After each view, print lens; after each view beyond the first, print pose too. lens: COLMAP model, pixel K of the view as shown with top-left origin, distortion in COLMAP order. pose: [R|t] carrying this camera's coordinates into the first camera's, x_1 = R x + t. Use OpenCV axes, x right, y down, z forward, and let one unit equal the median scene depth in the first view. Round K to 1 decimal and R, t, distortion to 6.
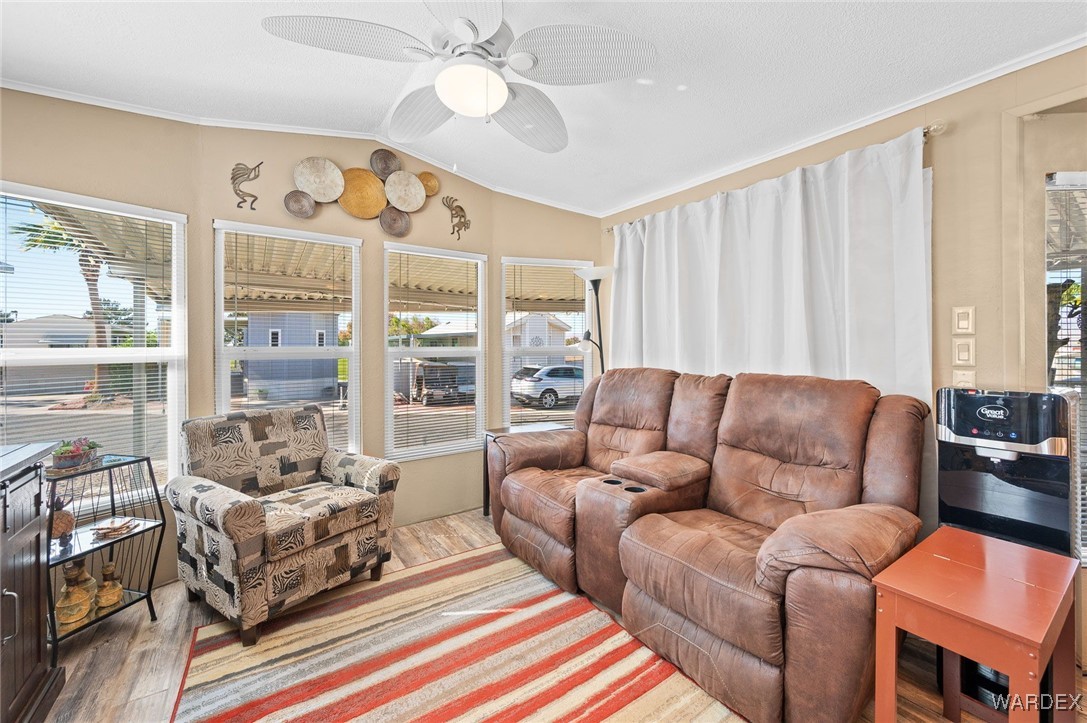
lens RADIAL K [[436.3, 0, 547.8], [0, 436.3, 348.2], [0, 0, 1]] dist [-0.001786, -0.000089]
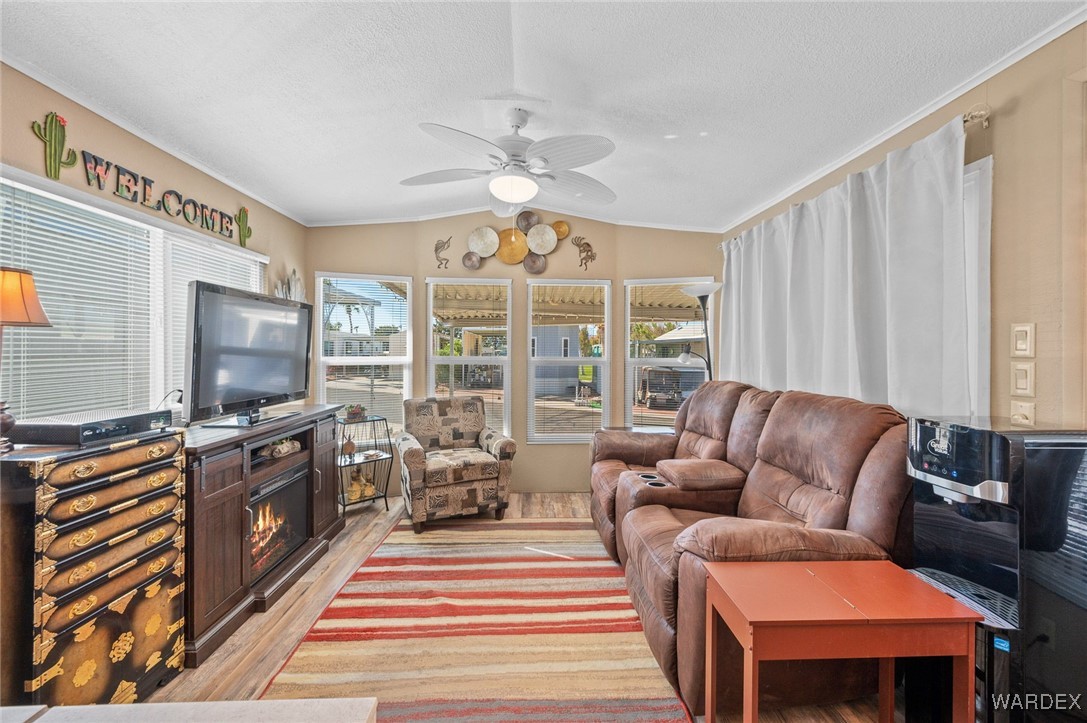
lens RADIAL K [[433.3, 0, 547.2], [0, 433.3, 352.1], [0, 0, 1]] dist [-0.000452, 0.000066]
pose [[0.844669, 0.009745, -0.535200, 0.547397], [-0.010049, 0.999947, 0.002347, -0.029742], [0.535195, 0.003396, 0.844722, -0.136758]]
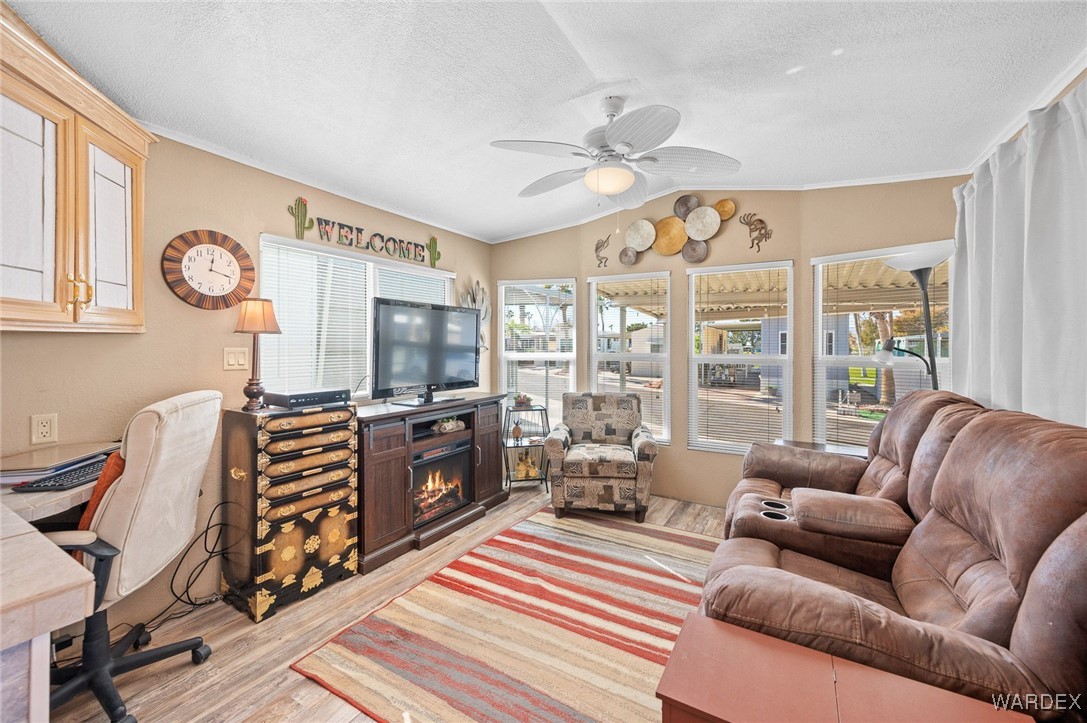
lens RADIAL K [[433.3, 0, 547.2], [0, 433.3, 352.1], [0, 0, 1]] dist [-0.000452, 0.000066]
pose [[0.422927, 0.016164, -0.906020, 0.793648], [-0.006528, 0.999869, 0.014791, -0.033341], [0.906140, -0.000341, 0.422977, 0.163884]]
